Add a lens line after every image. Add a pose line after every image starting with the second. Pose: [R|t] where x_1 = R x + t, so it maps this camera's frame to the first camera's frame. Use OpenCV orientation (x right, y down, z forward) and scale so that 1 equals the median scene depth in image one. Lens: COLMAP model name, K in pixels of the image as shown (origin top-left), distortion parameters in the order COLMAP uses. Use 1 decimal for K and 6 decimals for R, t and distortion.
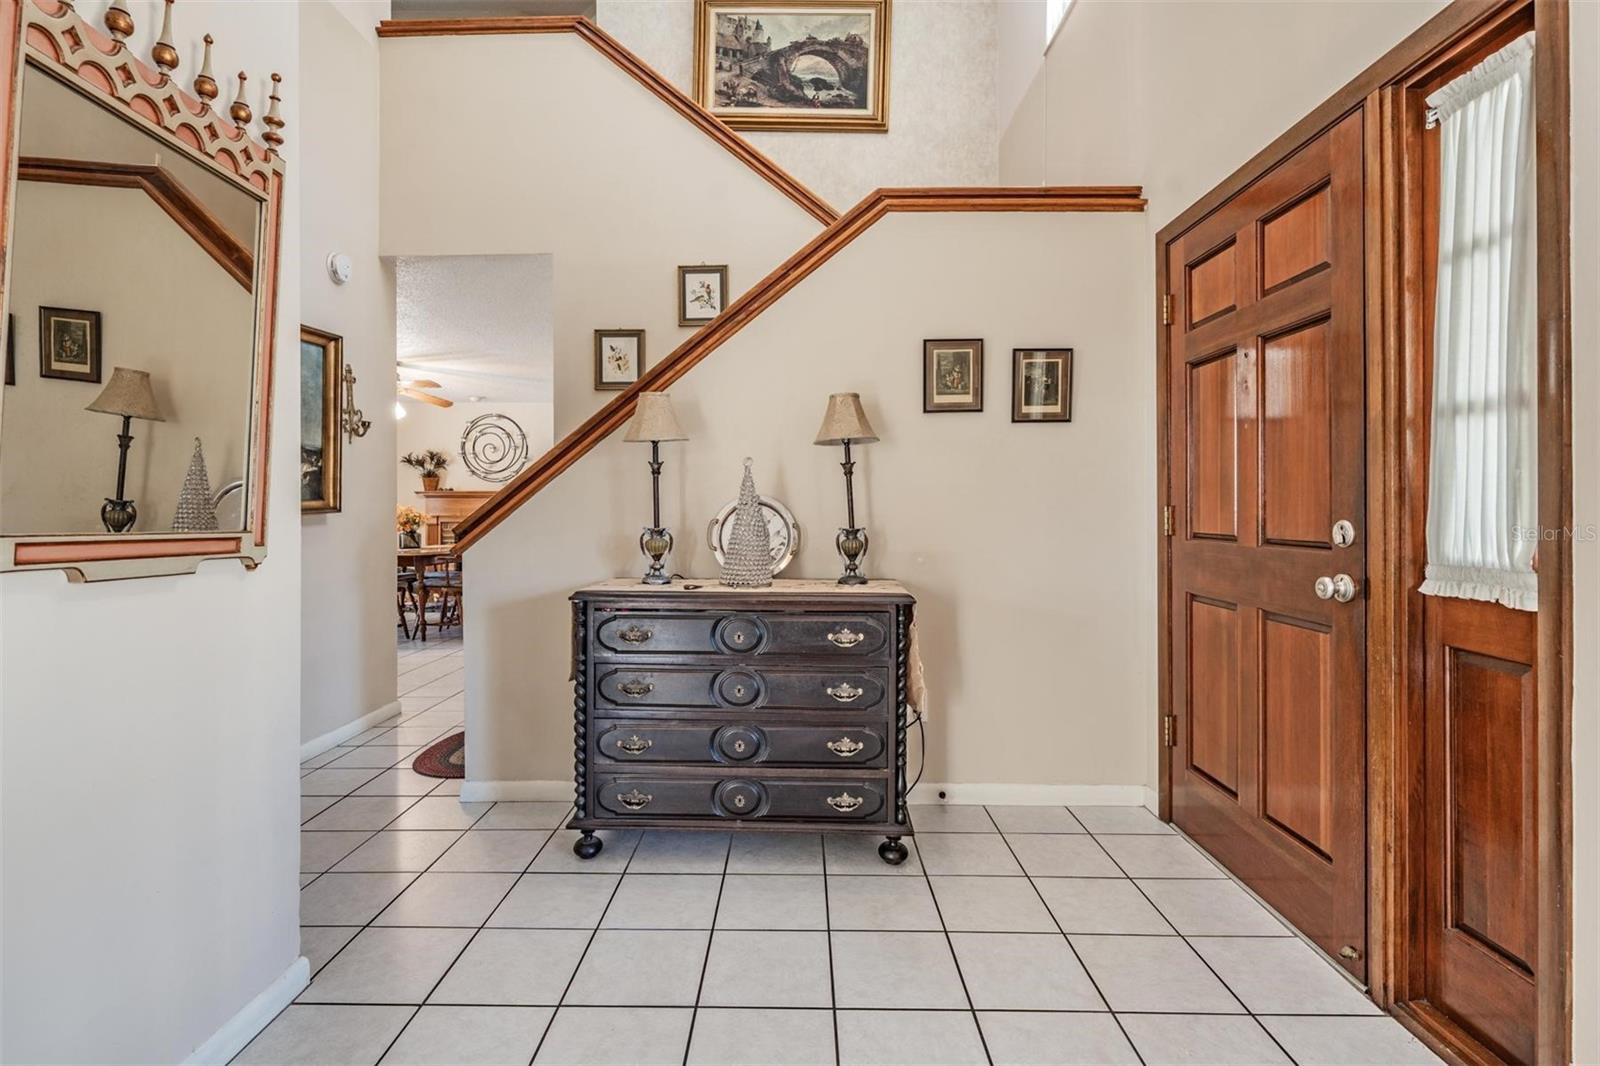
lens RADIAL K [[750.1, 0, 796.4], [0, 750.1, 511.5], [0, 0, 1]] dist [0.016497, -0.014088]
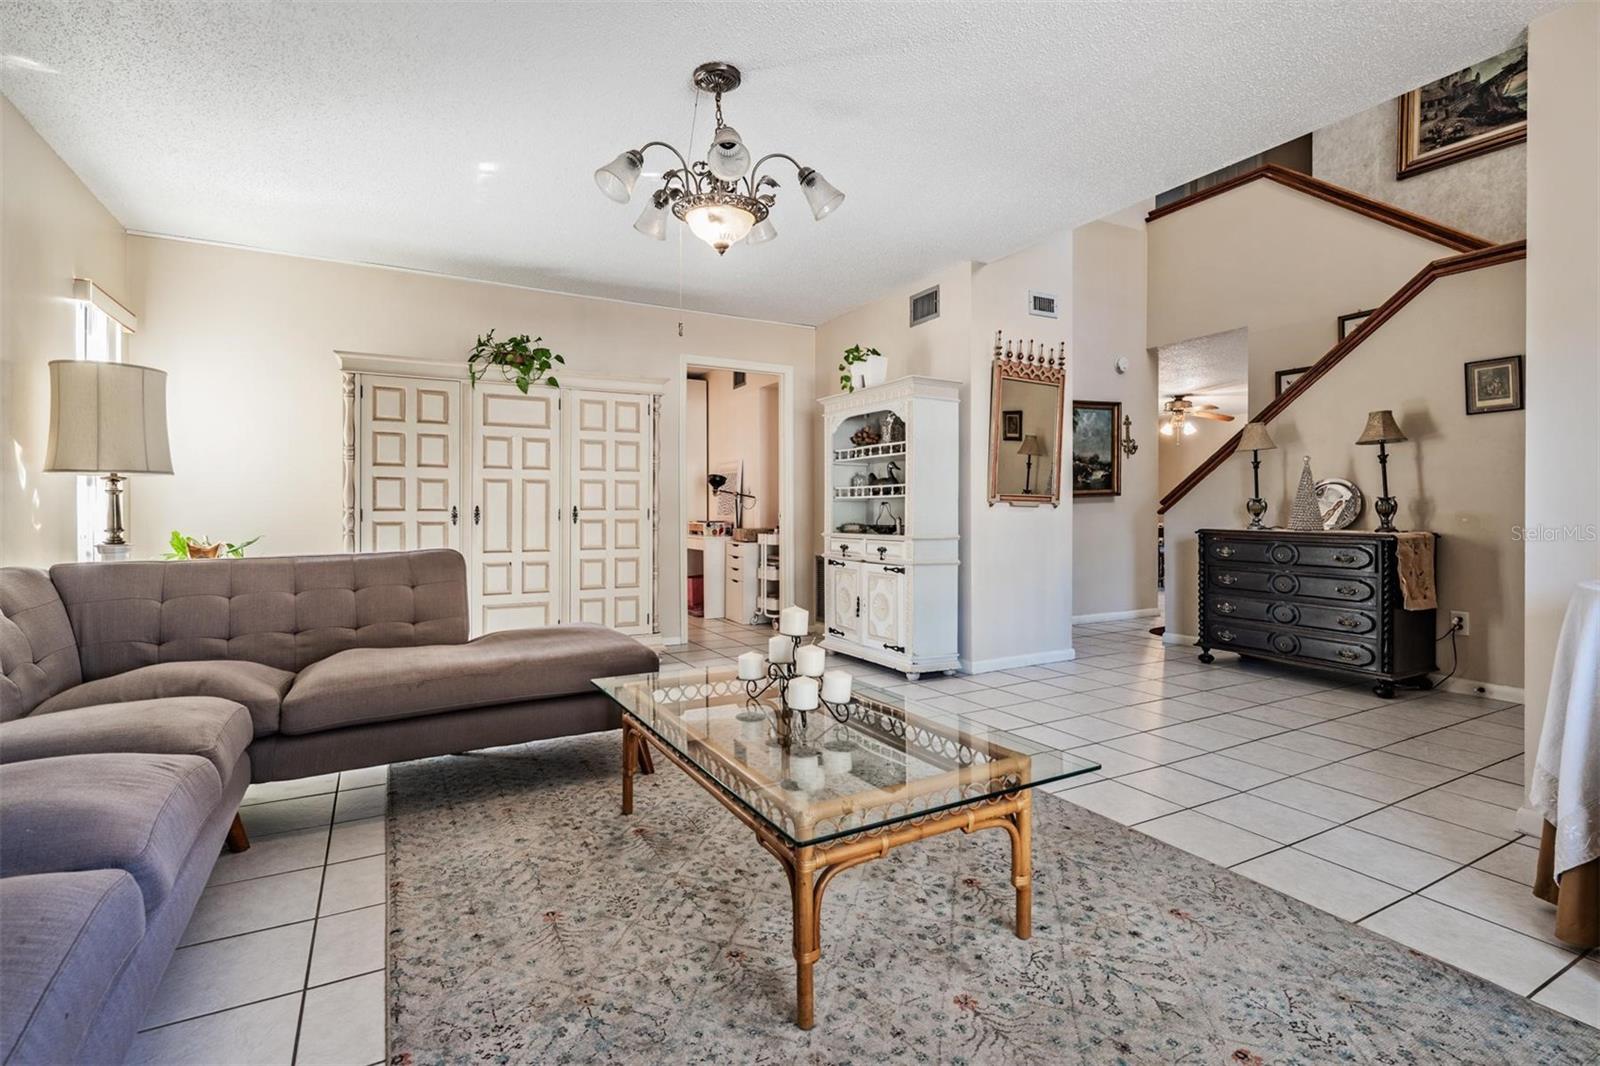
lens RADIAL K [[750.1, 0, 796.4], [0, 750.1, 511.5], [0, 0, 1]] dist [0.016497, -0.014088]
pose [[0.495315, 0.002293, -0.868710, 0.769550], [-0.002881, 0.999995, 0.000997, 0.050644], [0.868709, 0.002009, 0.495319, -0.779149]]
